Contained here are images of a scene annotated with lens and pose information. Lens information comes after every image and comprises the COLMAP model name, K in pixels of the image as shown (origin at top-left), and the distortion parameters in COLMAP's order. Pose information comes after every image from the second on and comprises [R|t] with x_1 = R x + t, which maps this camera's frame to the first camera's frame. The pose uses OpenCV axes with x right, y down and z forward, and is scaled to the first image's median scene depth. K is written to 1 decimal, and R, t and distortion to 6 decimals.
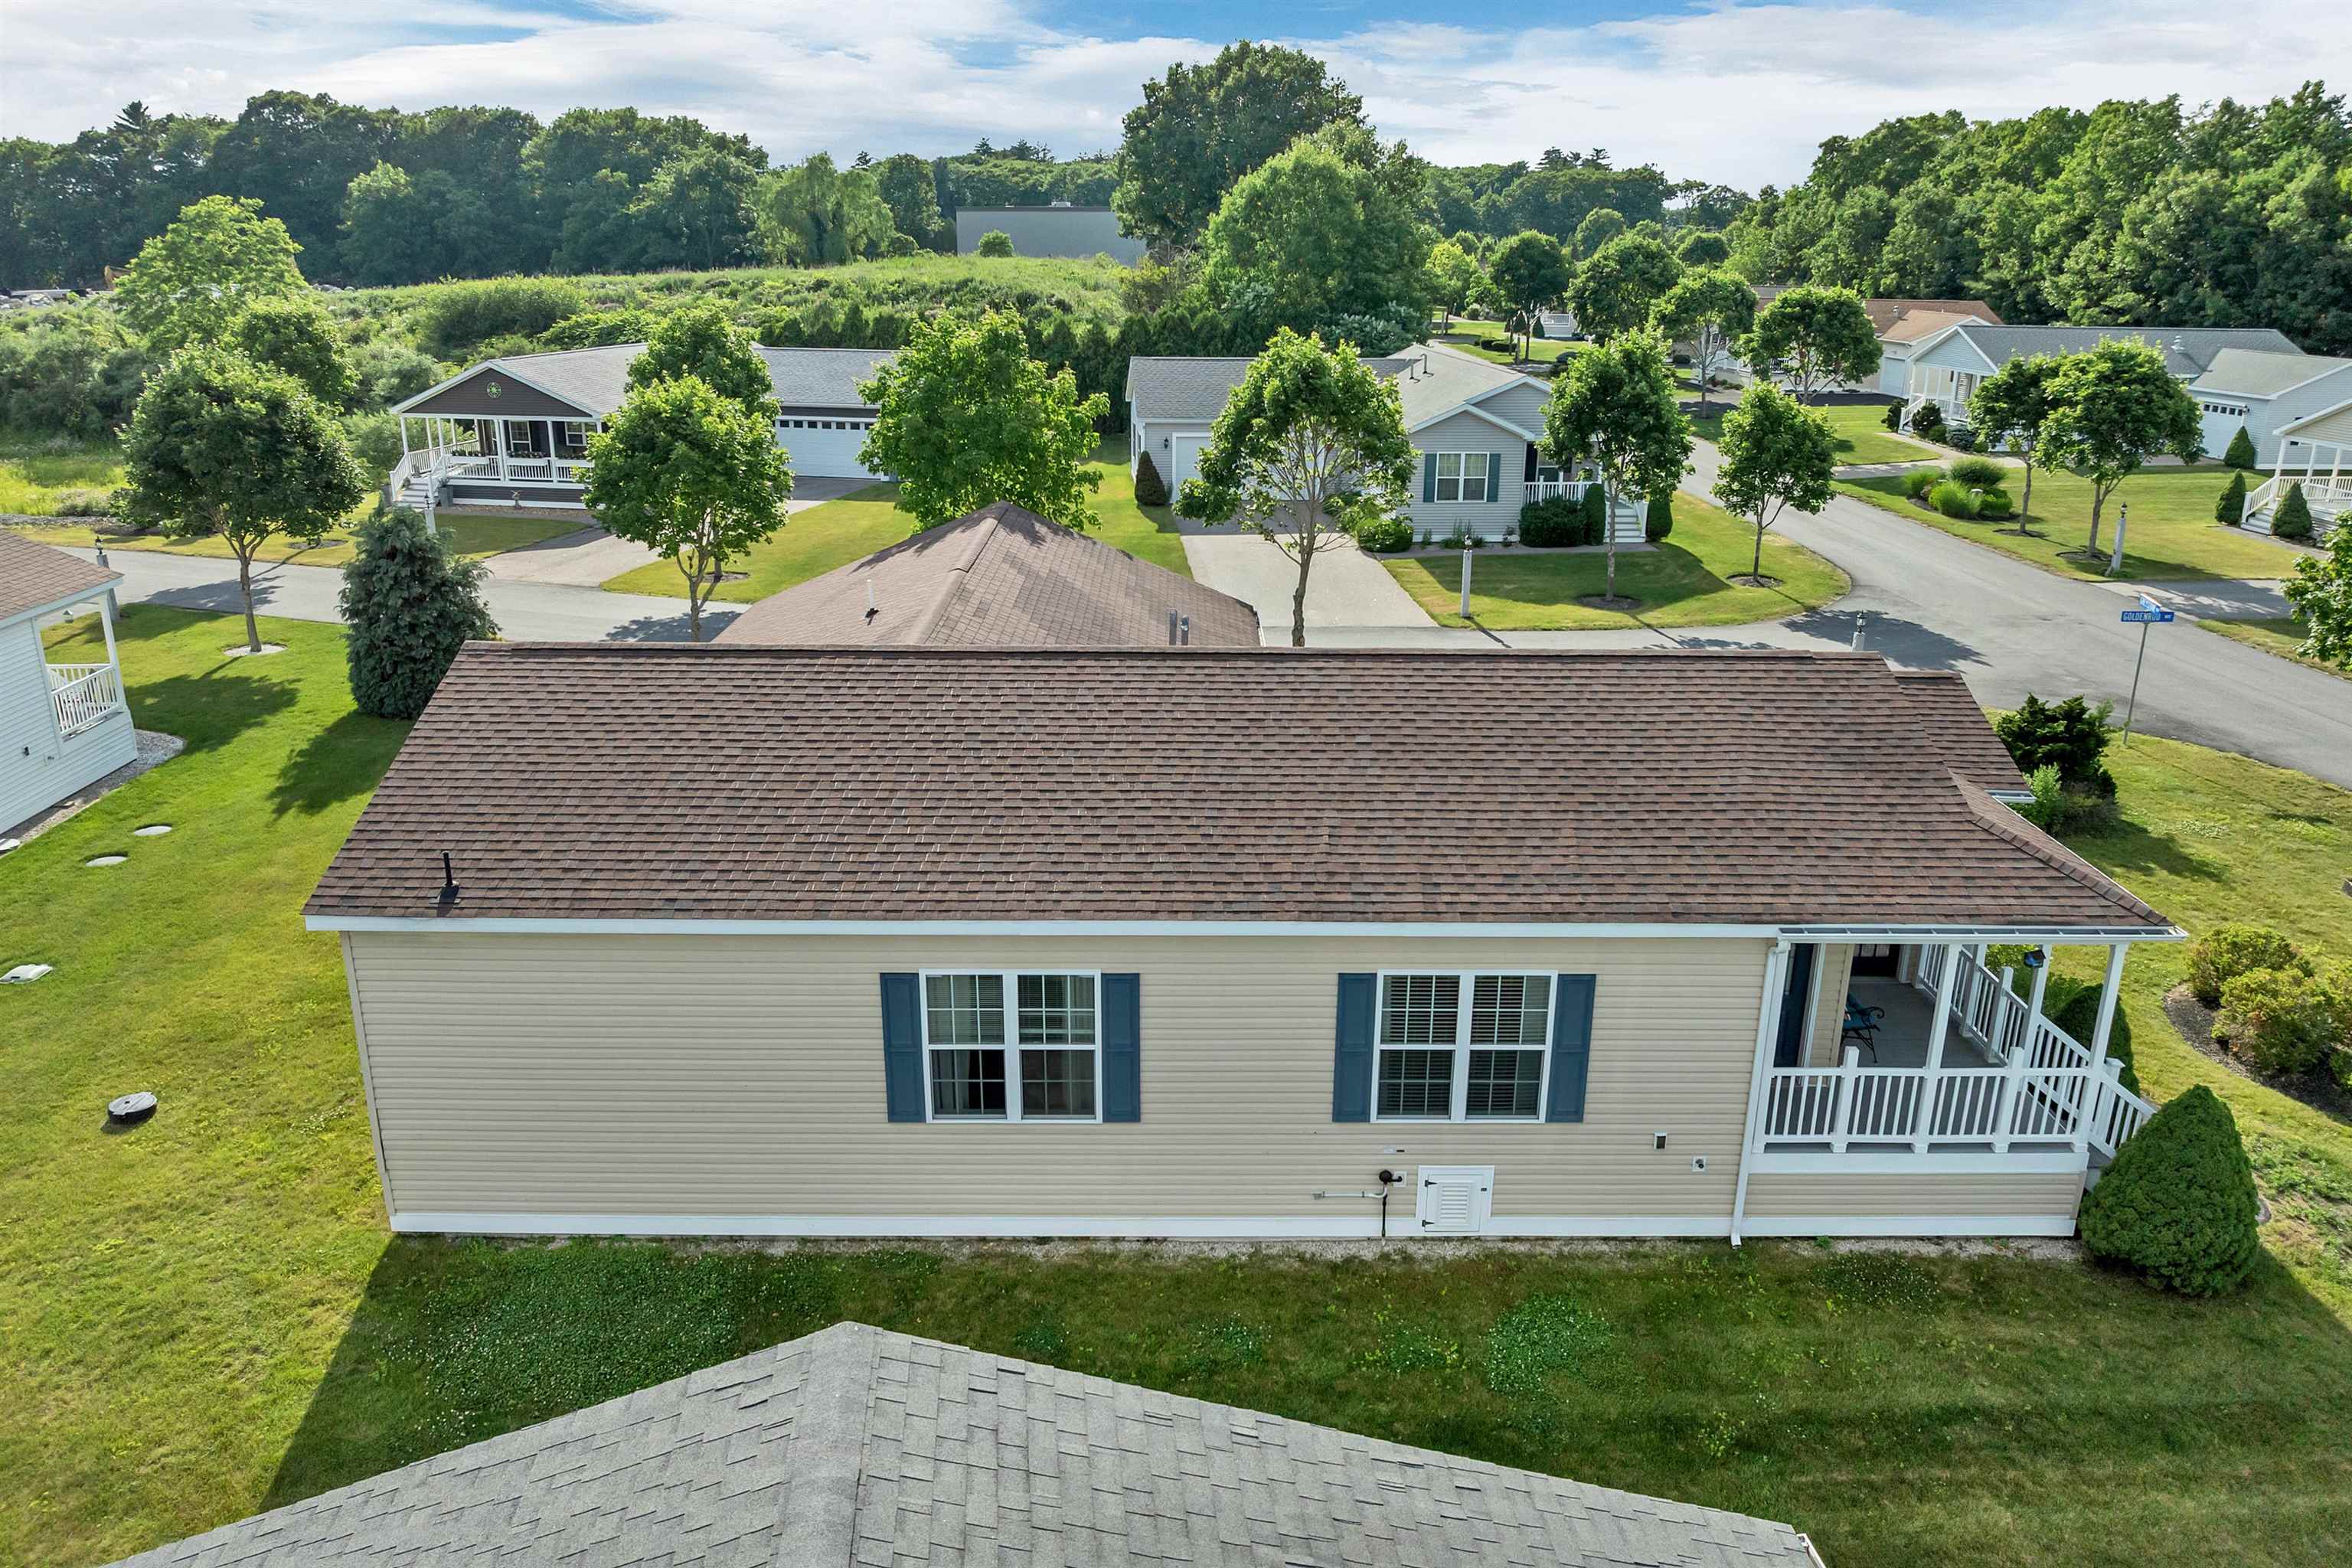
lens RADIAL K [[1663.6, 0, 1176.0], [0, 1663.6, 784.0], [0, 0, 1]] dist [-0.003502, -0.042654]
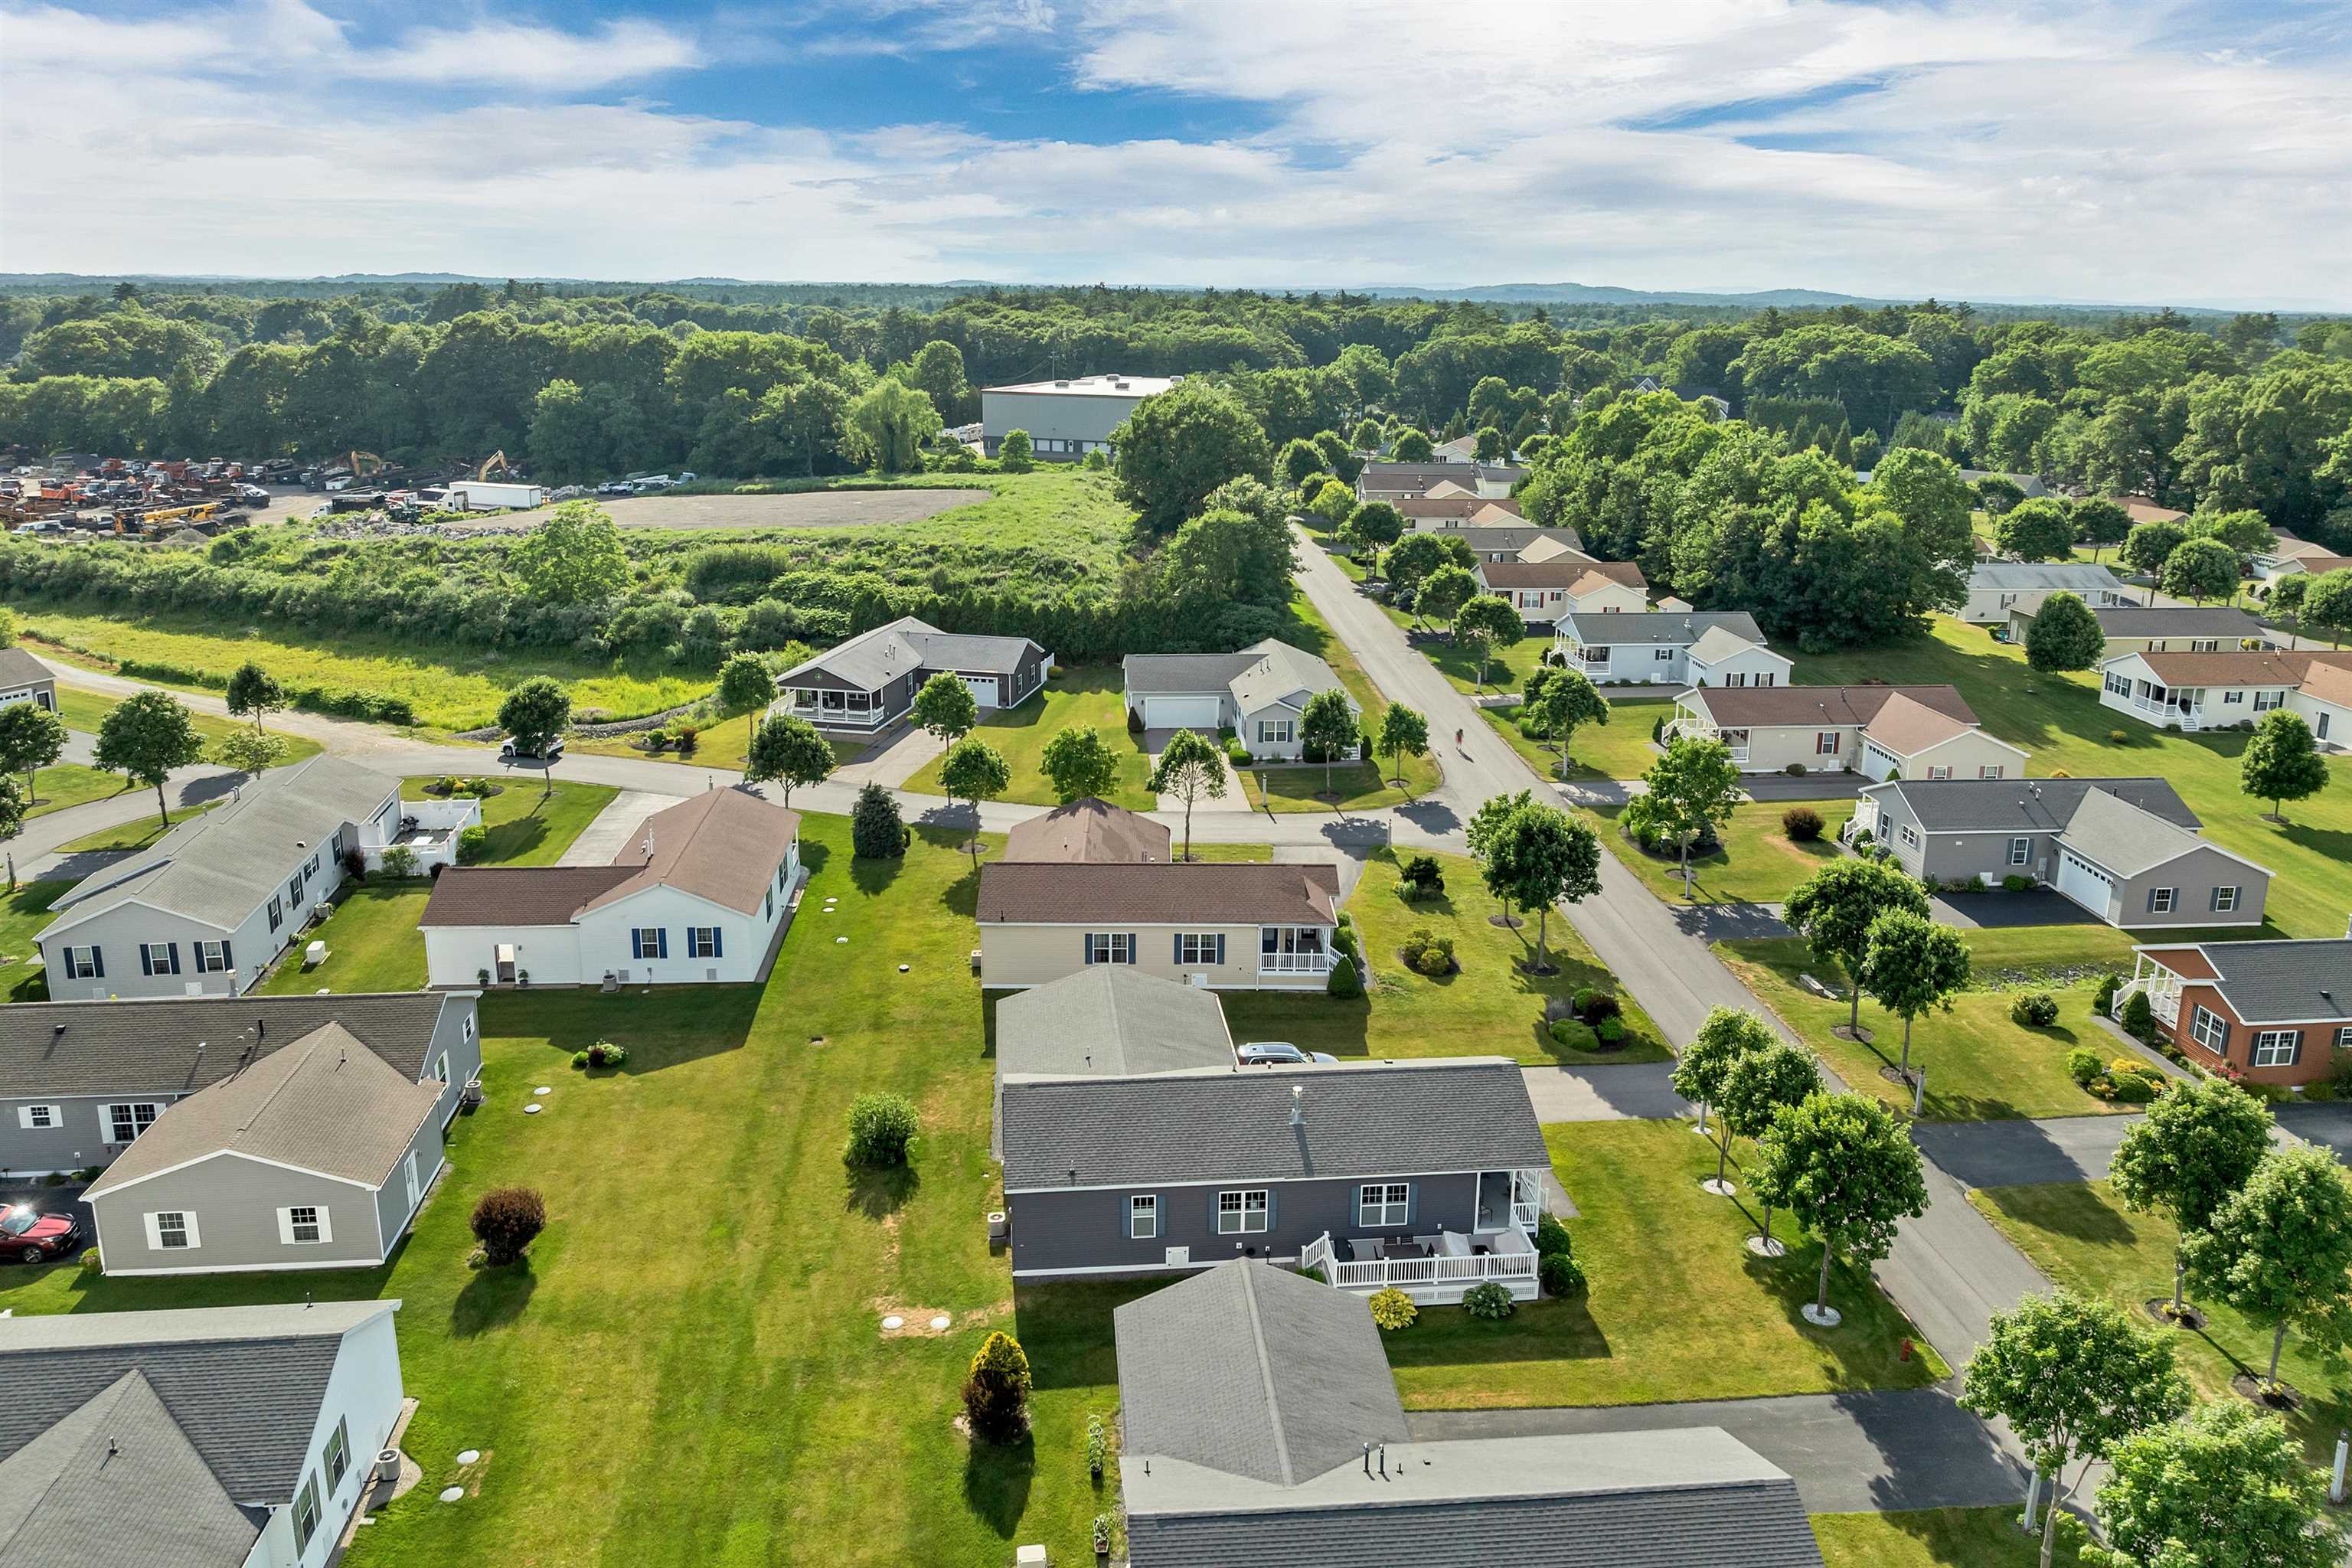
lens RADIAL K [[1663.6, 0, 1176.0], [0, 1663.6, 784.0], [0, 0, 1]] dist [-0.003502, -0.042654]
pose [[0.999925, 0.000333, 0.012232, 0.037142], [-0.000131, 0.999863, -0.016523, -0.247463], [-0.012235, 0.016520, 0.999789, -3.878260]]
